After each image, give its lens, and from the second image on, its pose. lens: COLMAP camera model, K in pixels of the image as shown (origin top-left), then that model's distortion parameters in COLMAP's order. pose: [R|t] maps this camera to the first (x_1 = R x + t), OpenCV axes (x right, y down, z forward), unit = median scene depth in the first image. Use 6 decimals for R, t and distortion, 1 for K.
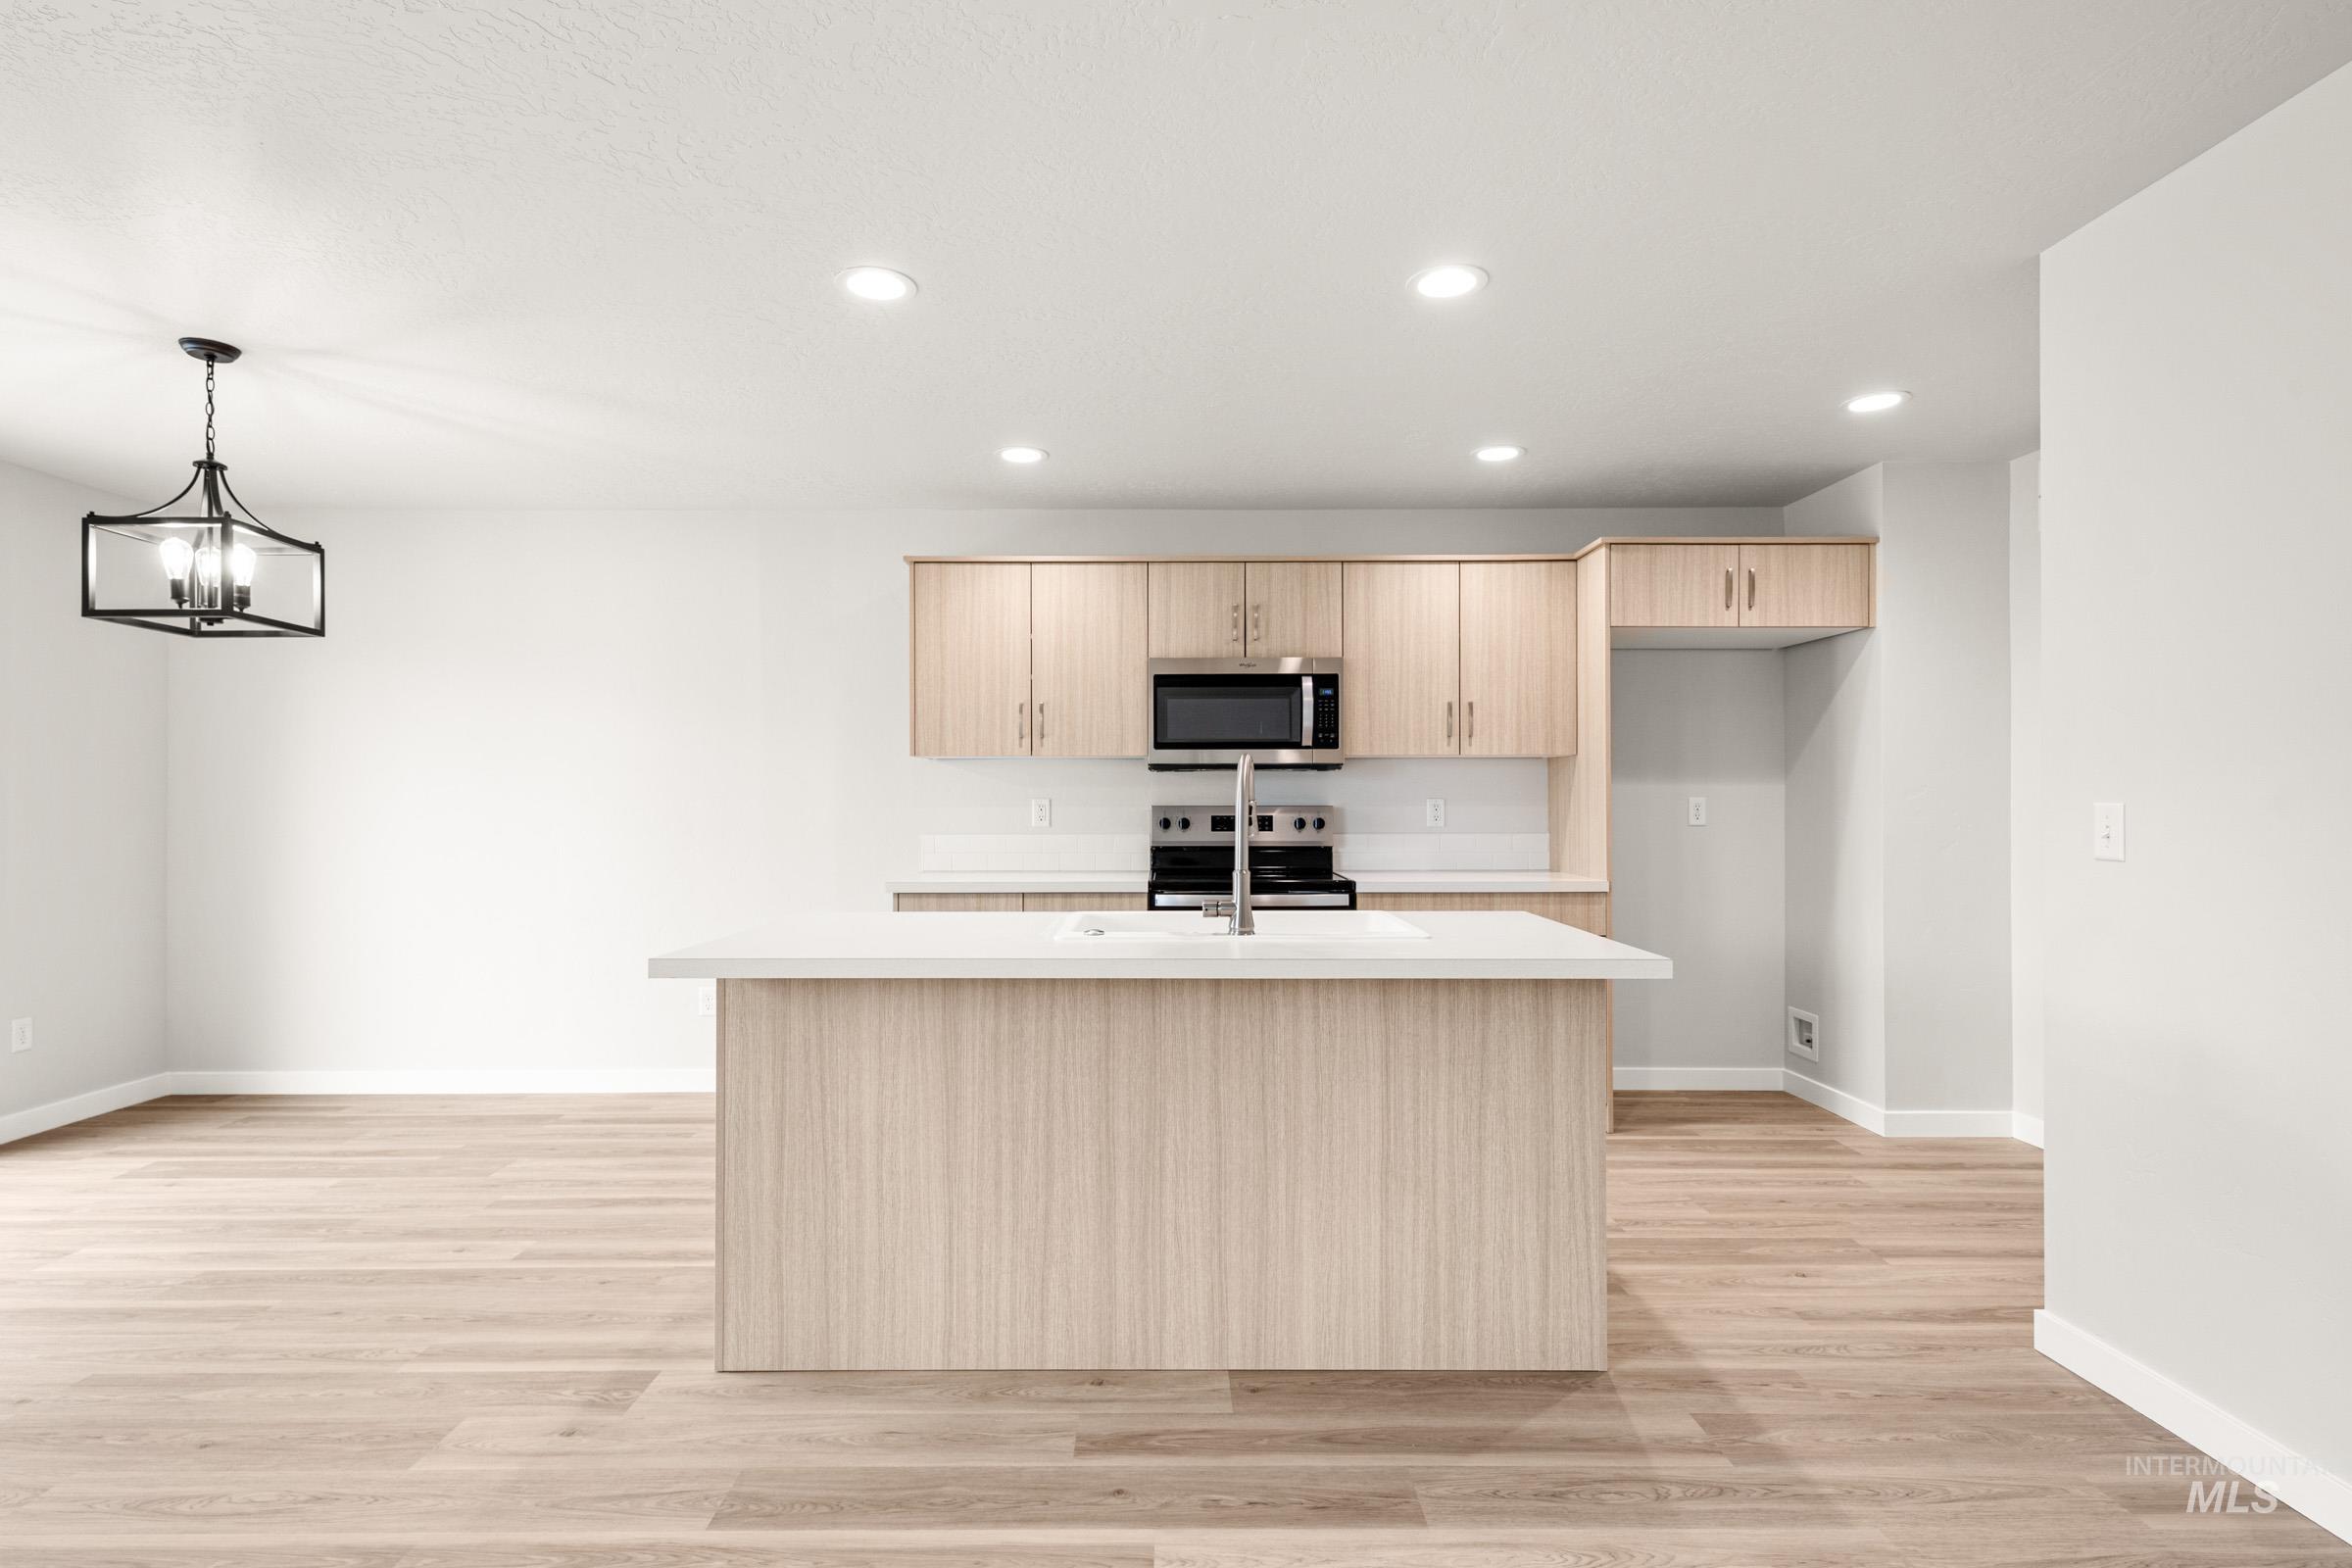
lens RADIAL K [[1141.1, 0, 1167.9], [0, 1141.1, 794.5], [0, 0, 1]] dist [0.022069, -0.013000]
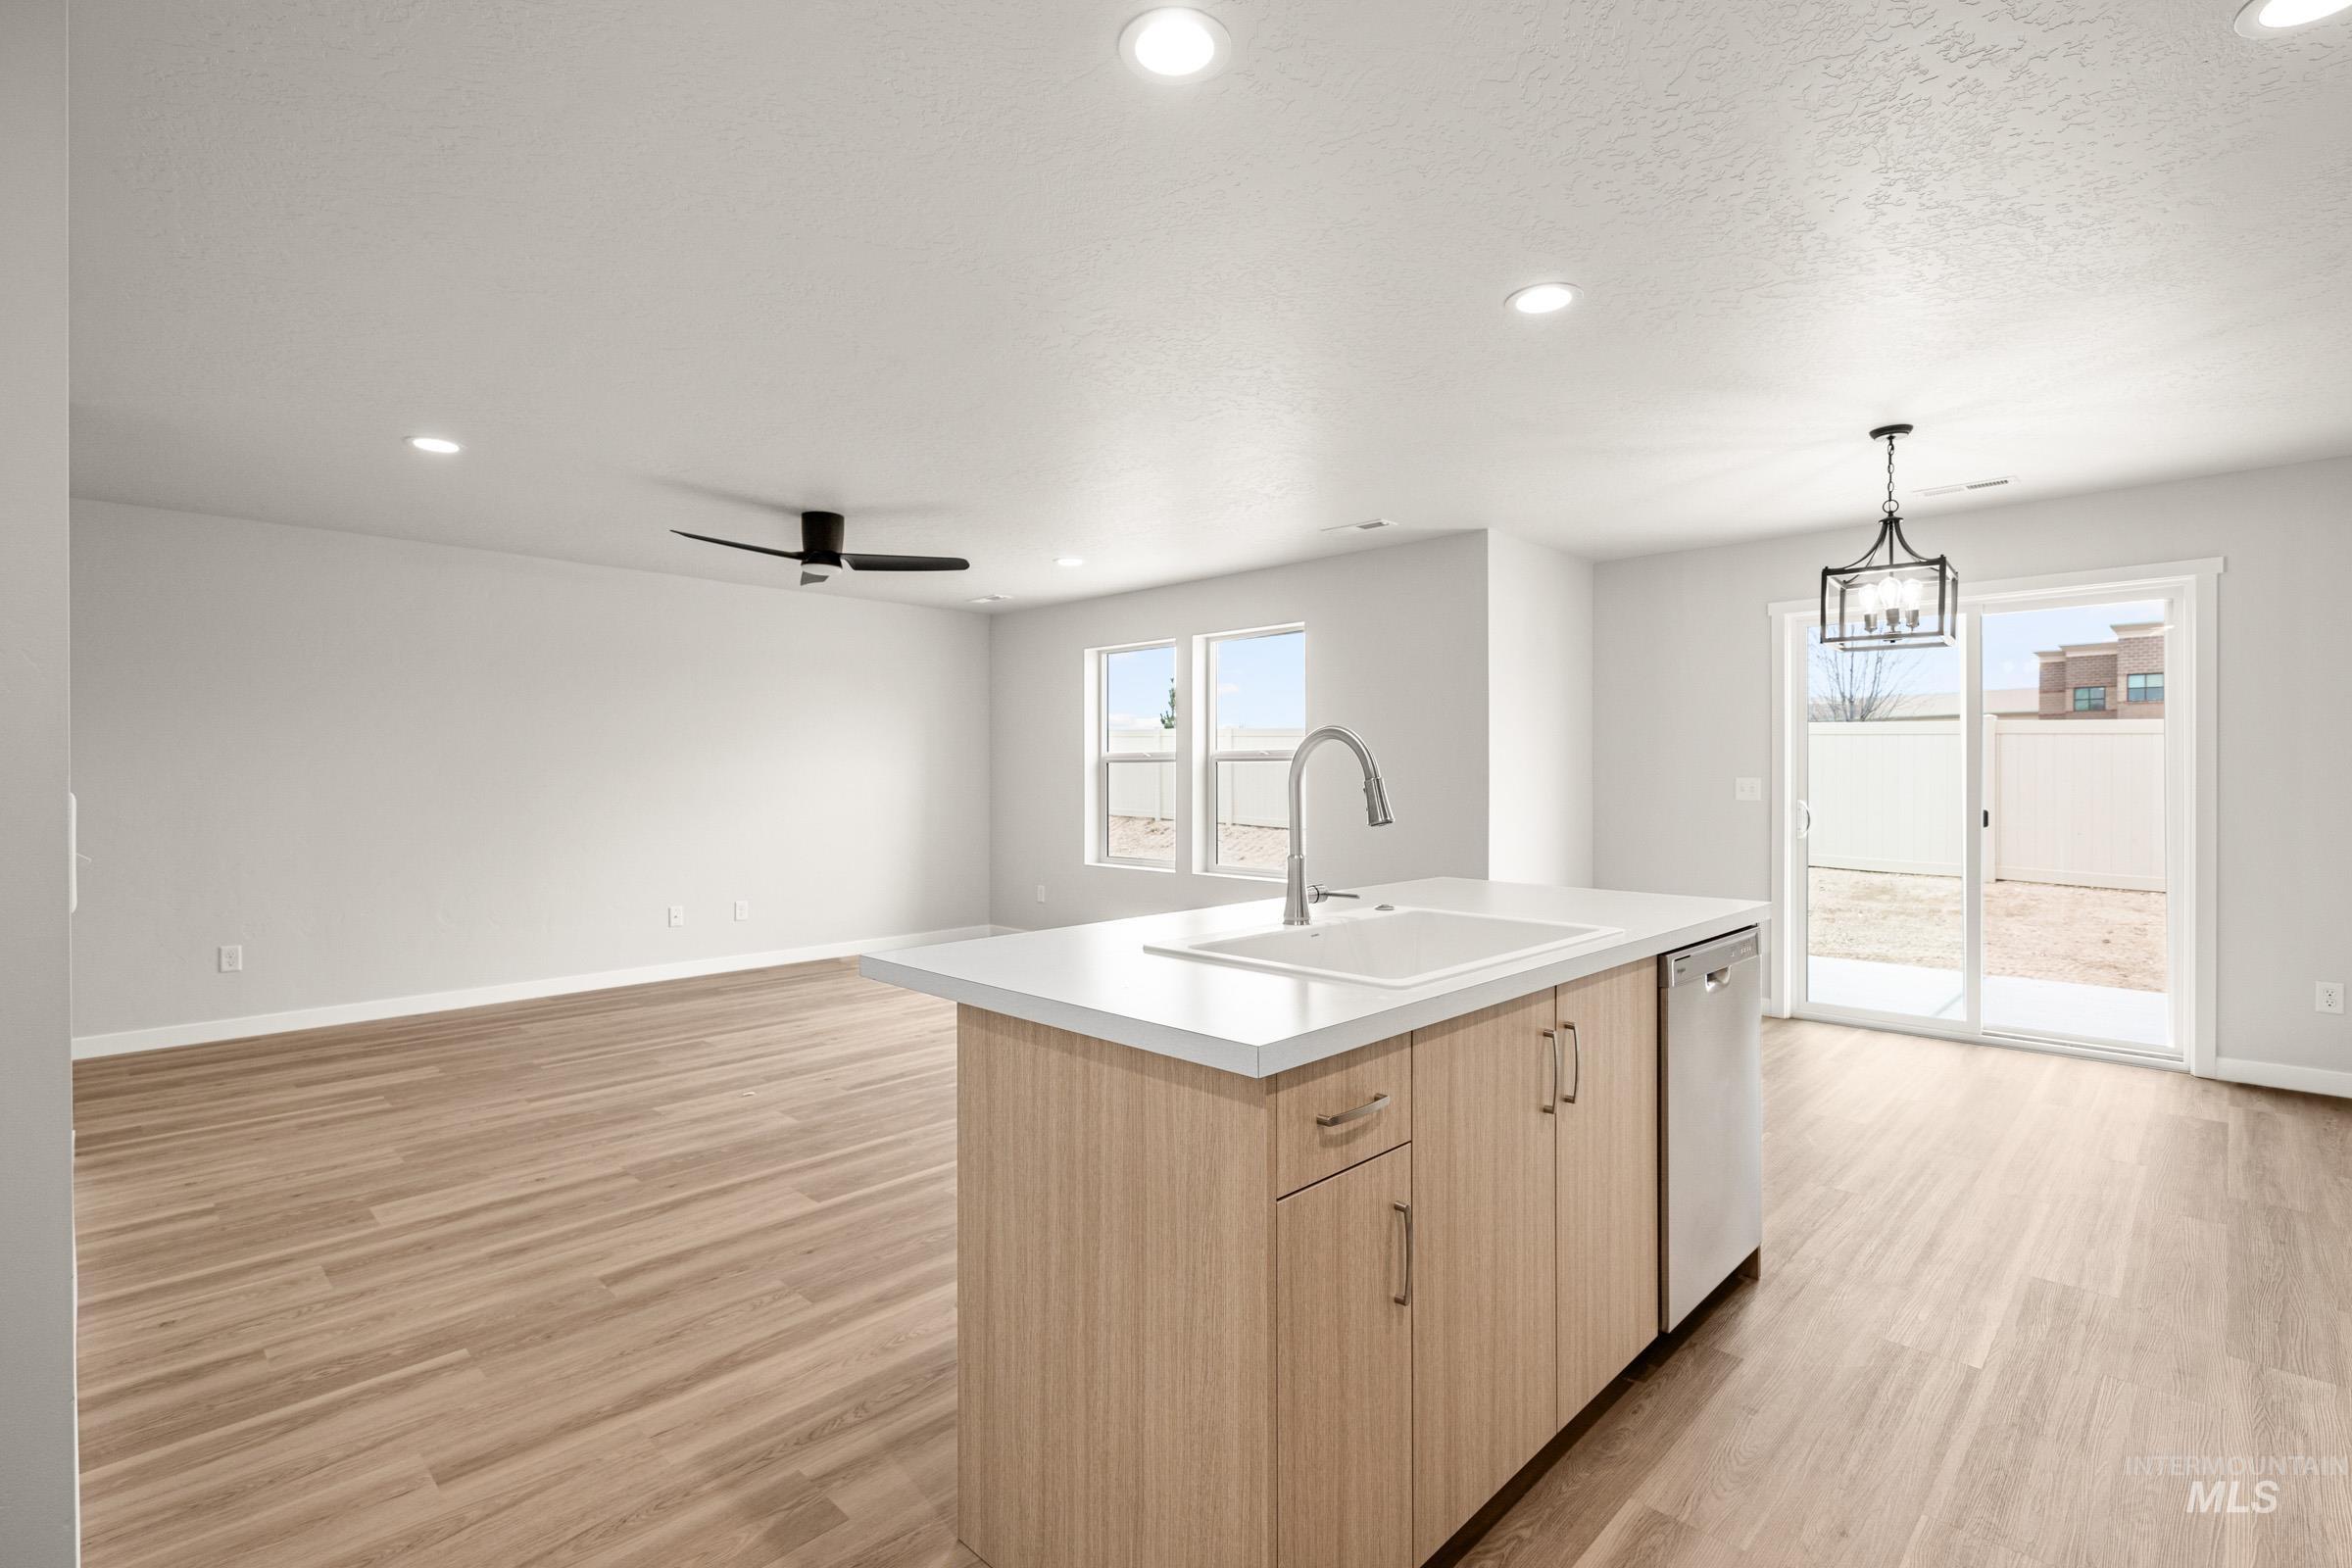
lens RADIAL K [[1080.7, 0, 1169.4], [0, 1080.7, 784.4], [0, 0, 1]] dist [-0.001428, 0.000076]
pose [[-0.702013, 0.007102, -0.712129, 0.598316], [0.002512, 0.999969, 0.007495, 0.003373], [0.712160, 0.003473, -0.702009, 1.213211]]
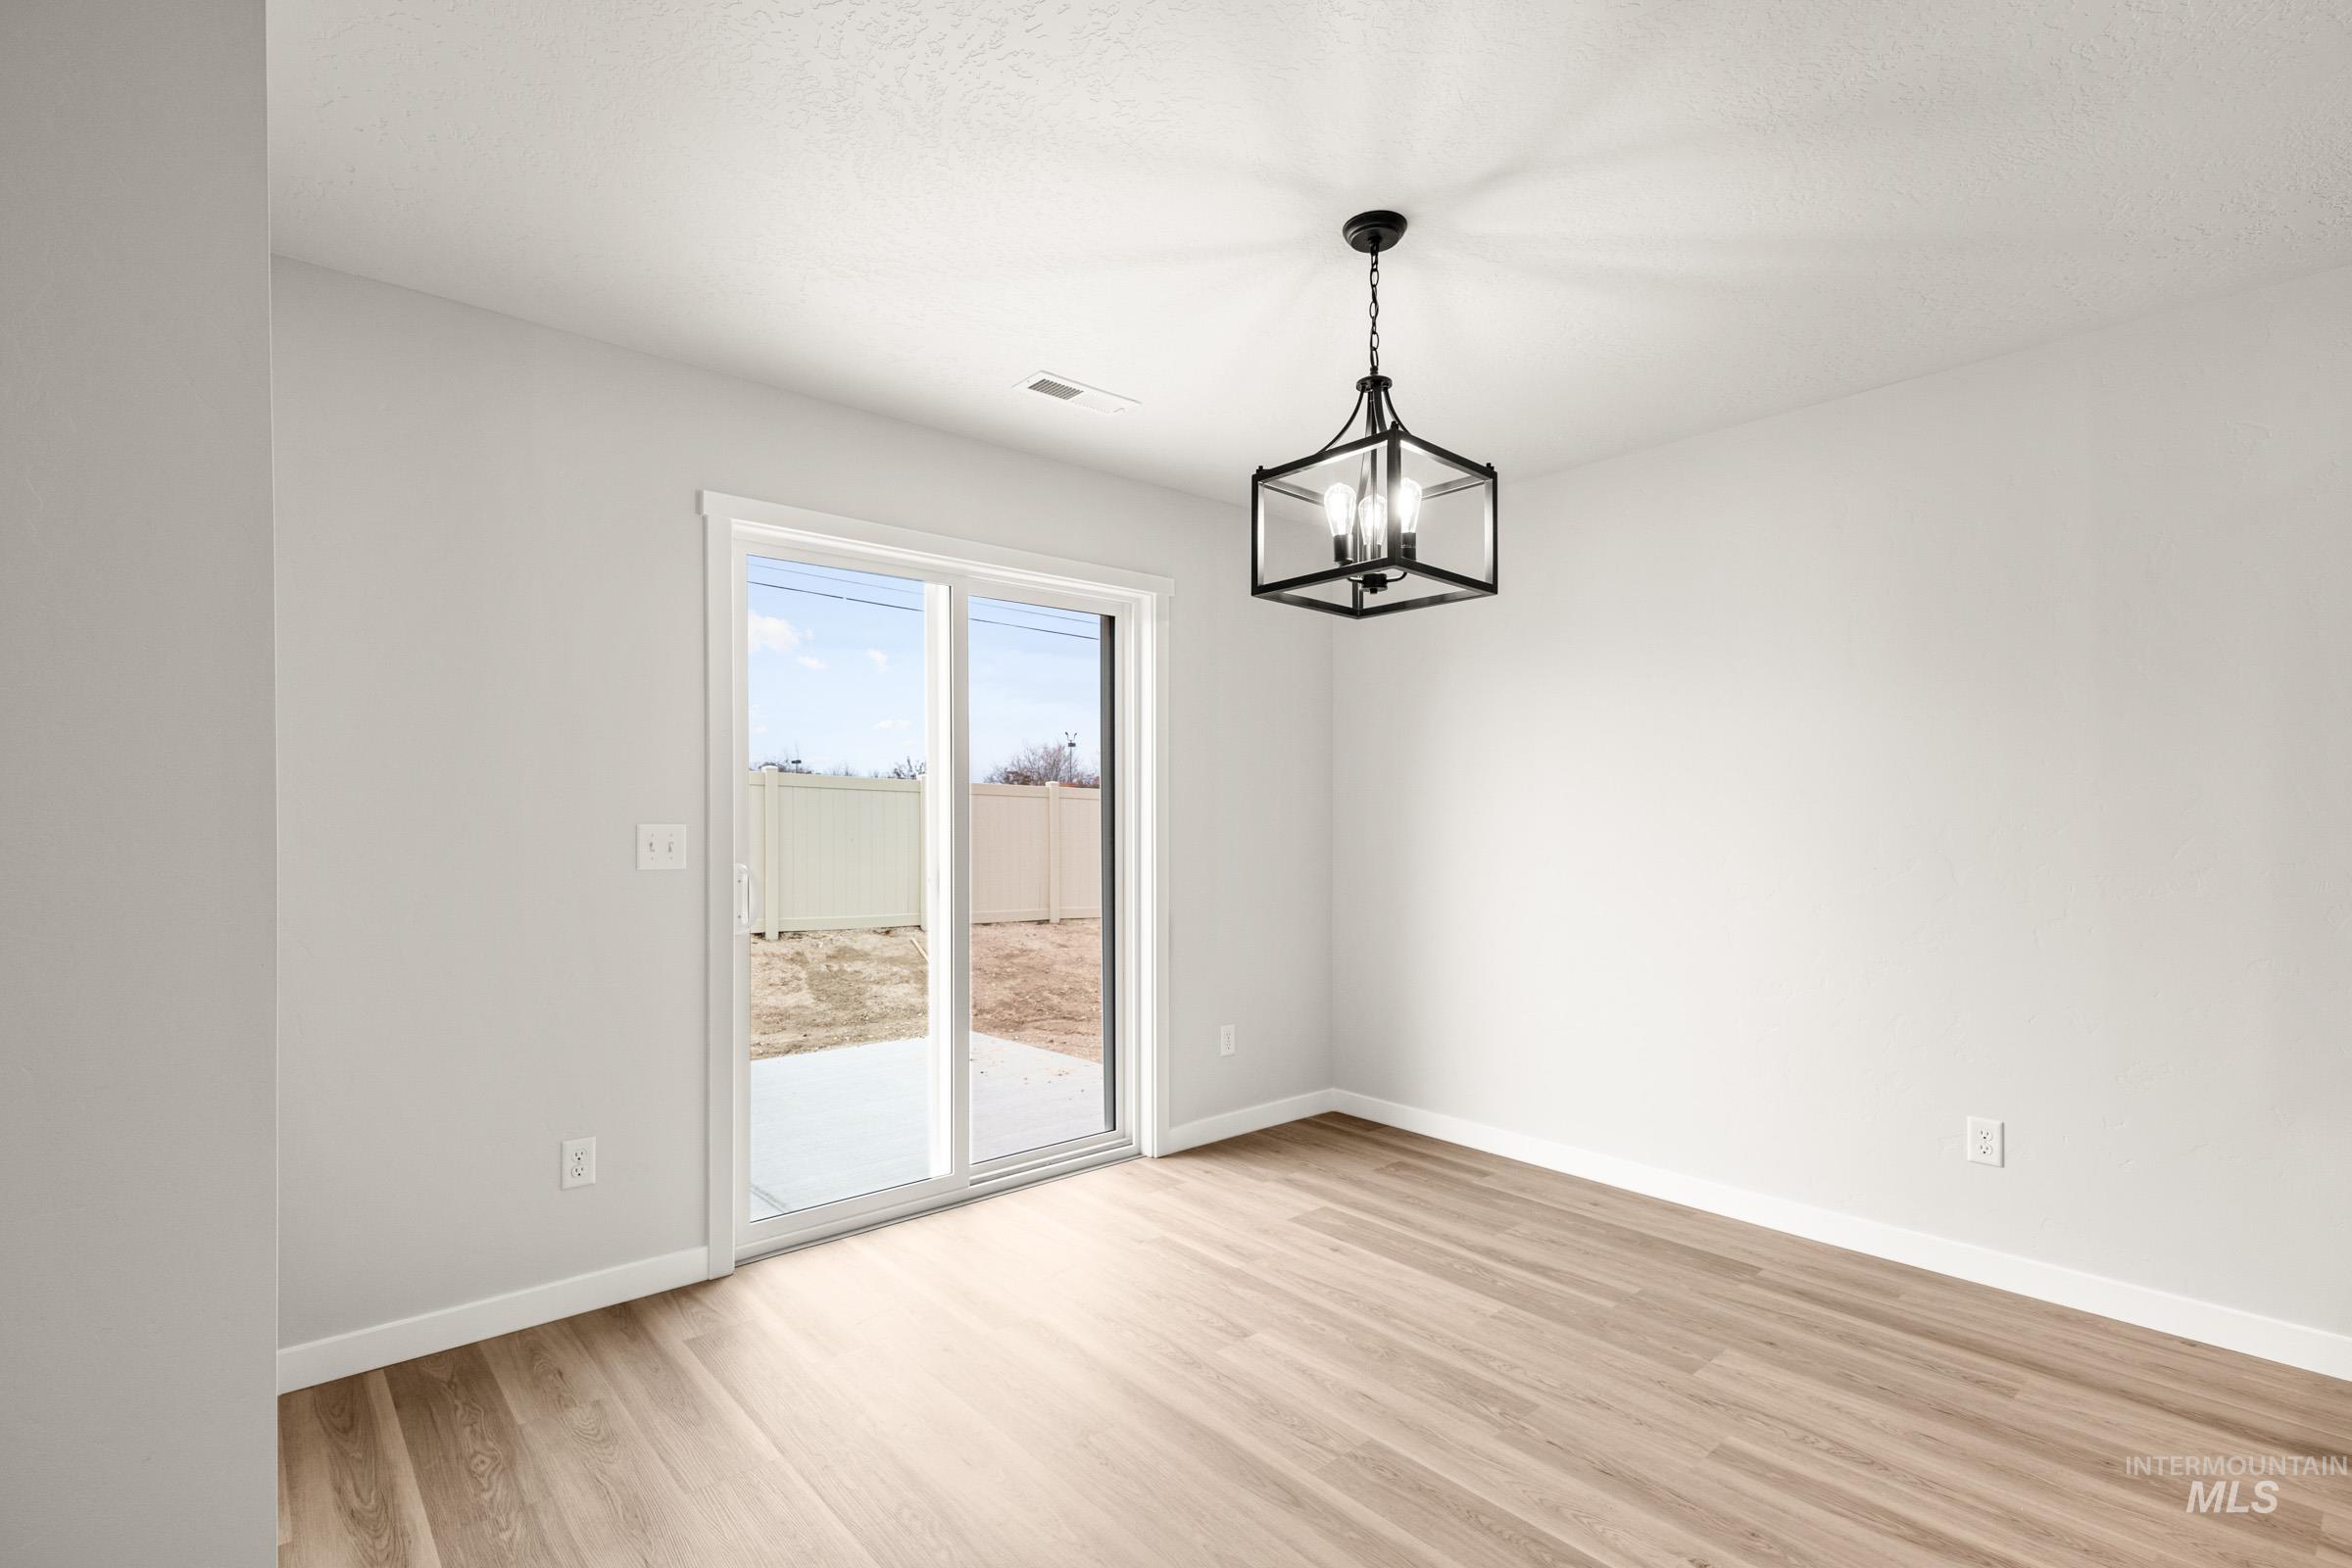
lens RADIAL K [[1078.8, 0, 1163.7], [0, 1078.8, 817.8], [0, 0, 1]] dist [0.010361, -0.000136]
pose [[0.643840, 0.001410, -0.765159, -0.351824], [0.001687, 0.999993, 0.003262, 0.000432], [0.765159, -0.003391, 0.643833, 0.406638]]
